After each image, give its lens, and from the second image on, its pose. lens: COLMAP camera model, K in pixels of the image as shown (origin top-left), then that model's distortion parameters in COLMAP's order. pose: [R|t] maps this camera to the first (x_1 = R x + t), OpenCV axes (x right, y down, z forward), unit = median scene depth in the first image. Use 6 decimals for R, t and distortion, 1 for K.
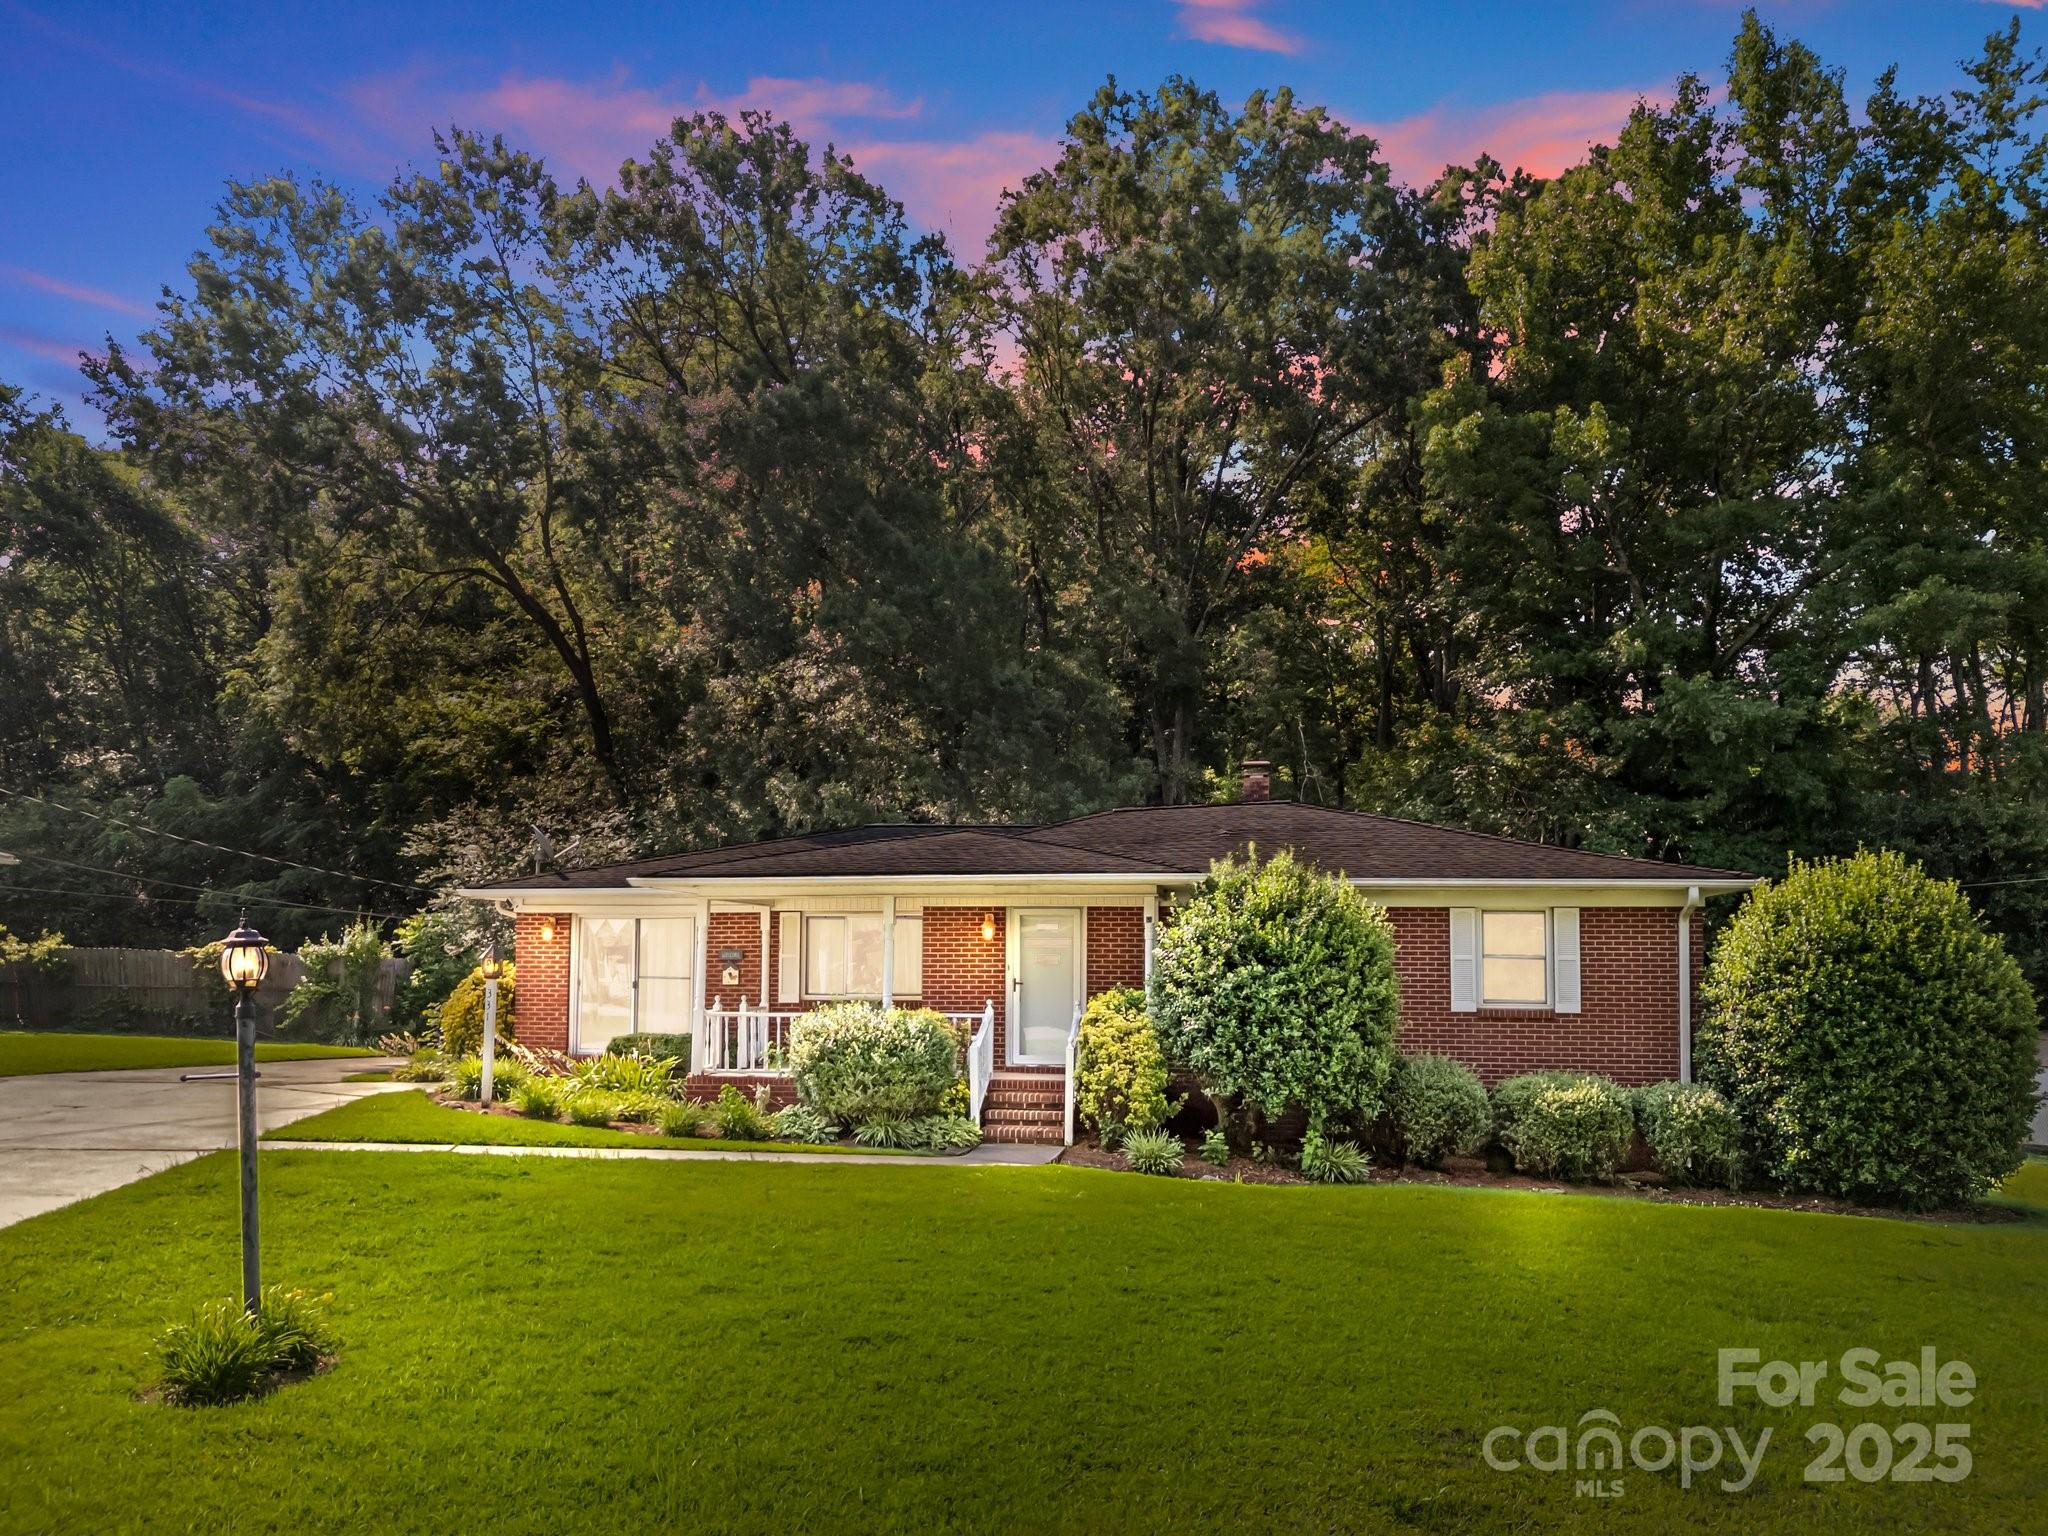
lens RADIAL K [[1474.3, 0, 974.5], [0, 1474.3, 781.0], [0, 0, 1]] dist [0.000119, -0.004811]
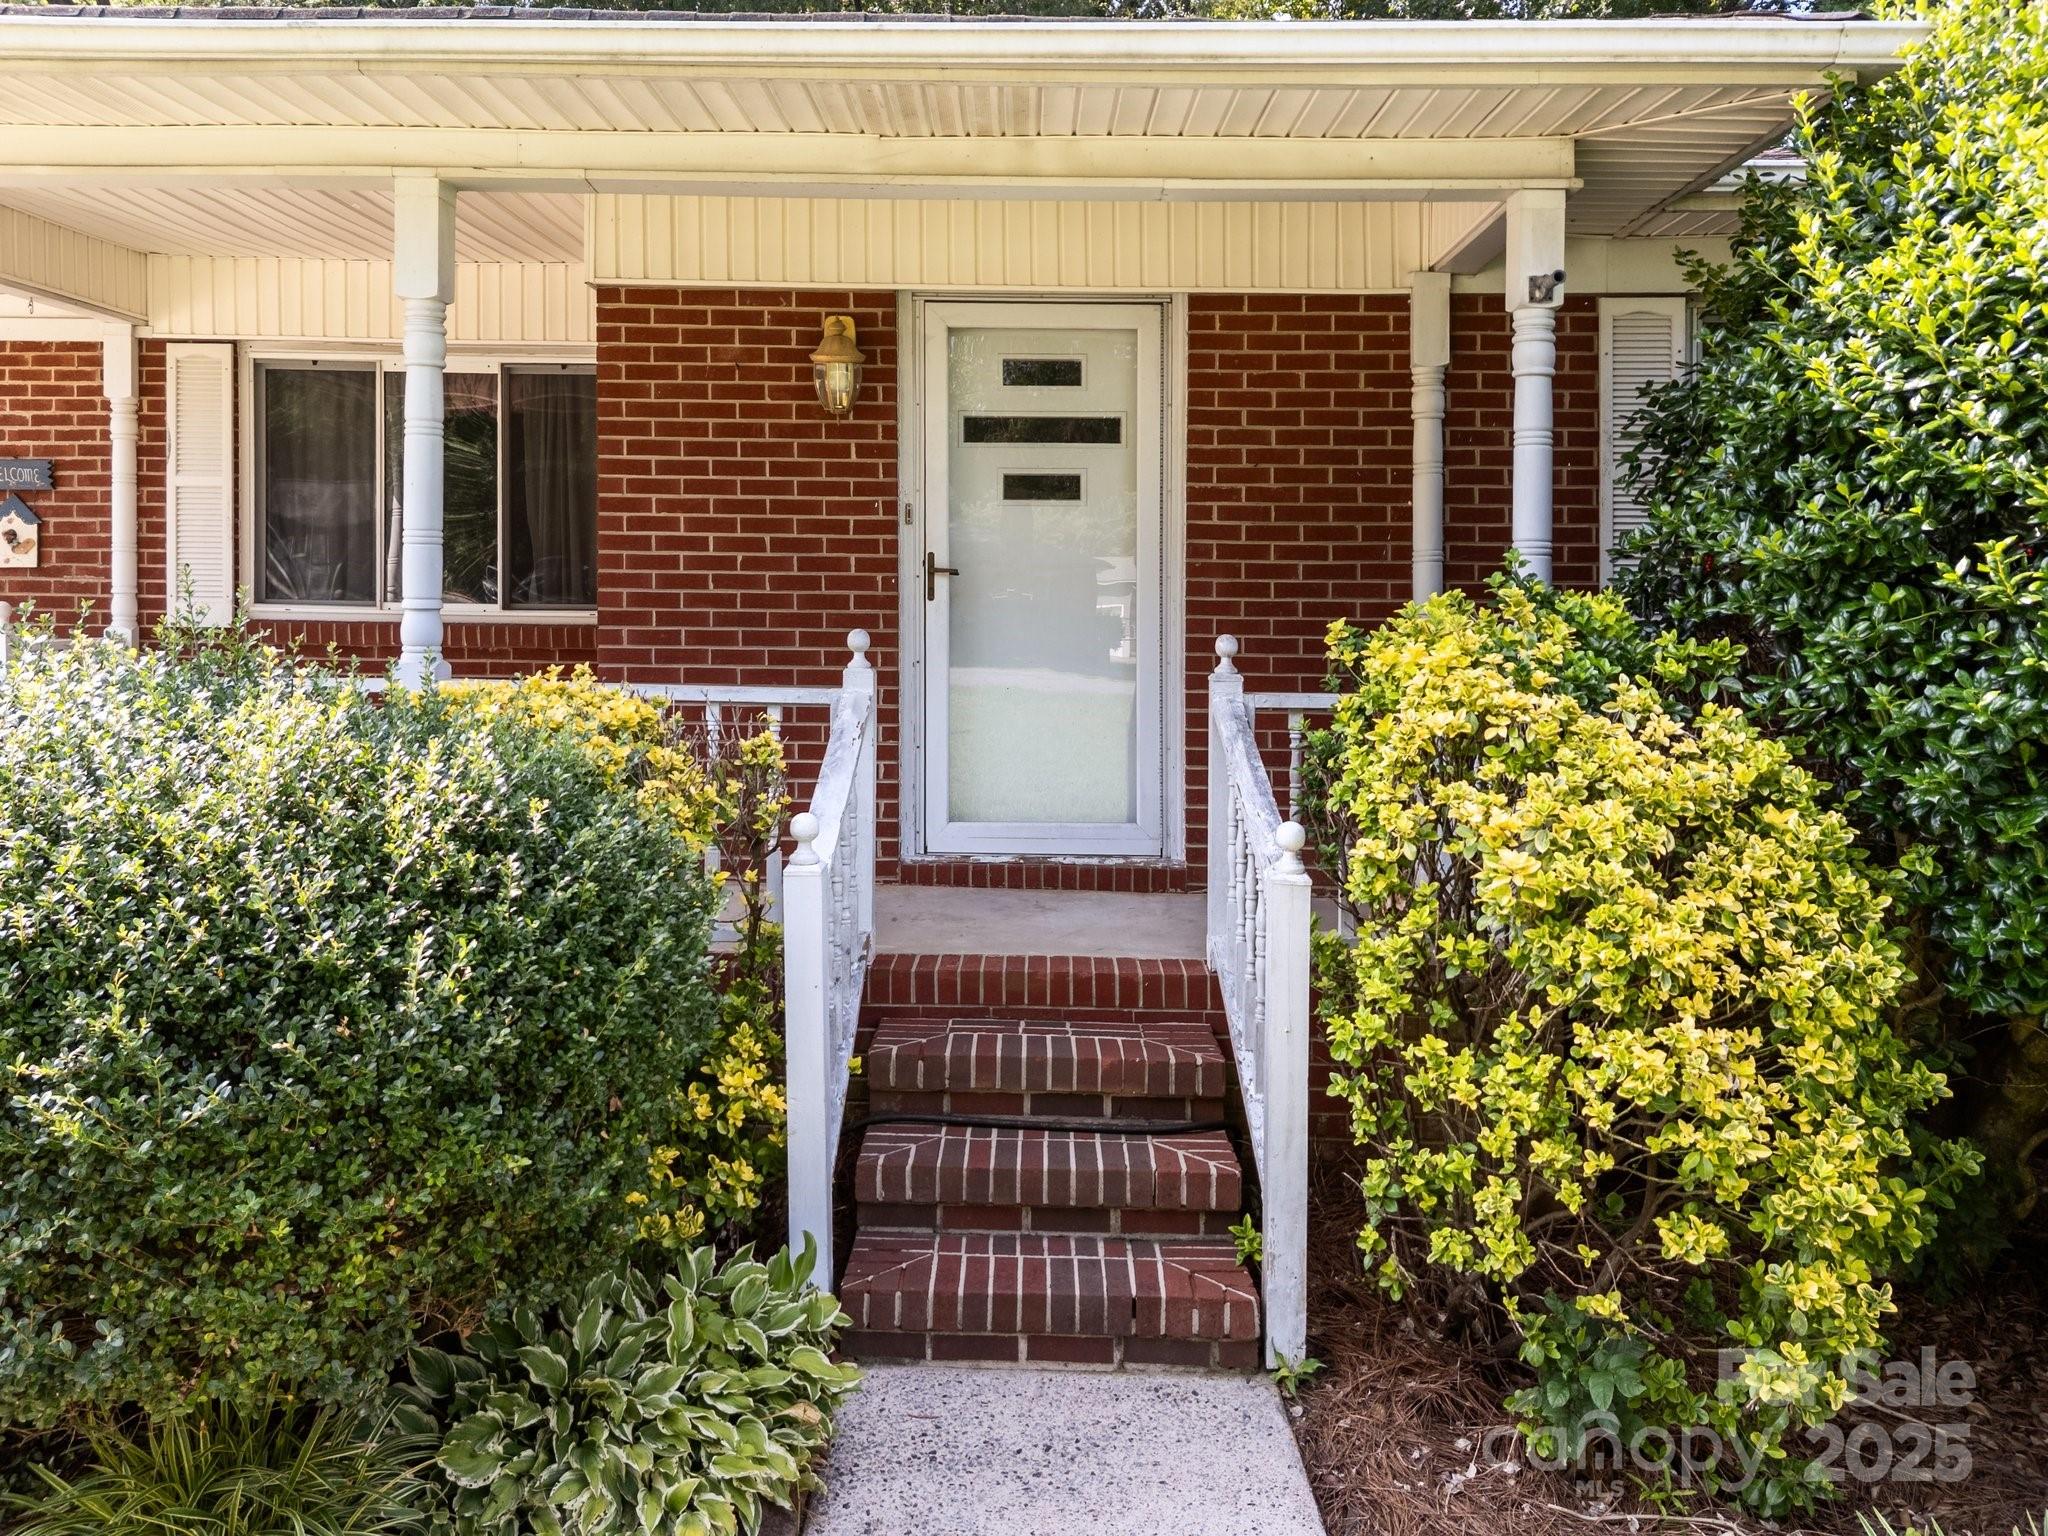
lens RADIAL K [[1474.3, 0, 974.5], [0, 1474.3, 781.0], [0, 0, 1]] dist [0.000119, -0.004811]
pose [[0.989939, -0.009512, 0.141177, -0.005262], [-0.027508, 0.965765, 0.257956, 0.116918], [-0.138797, -0.259244, 0.955787, 0.808222]]
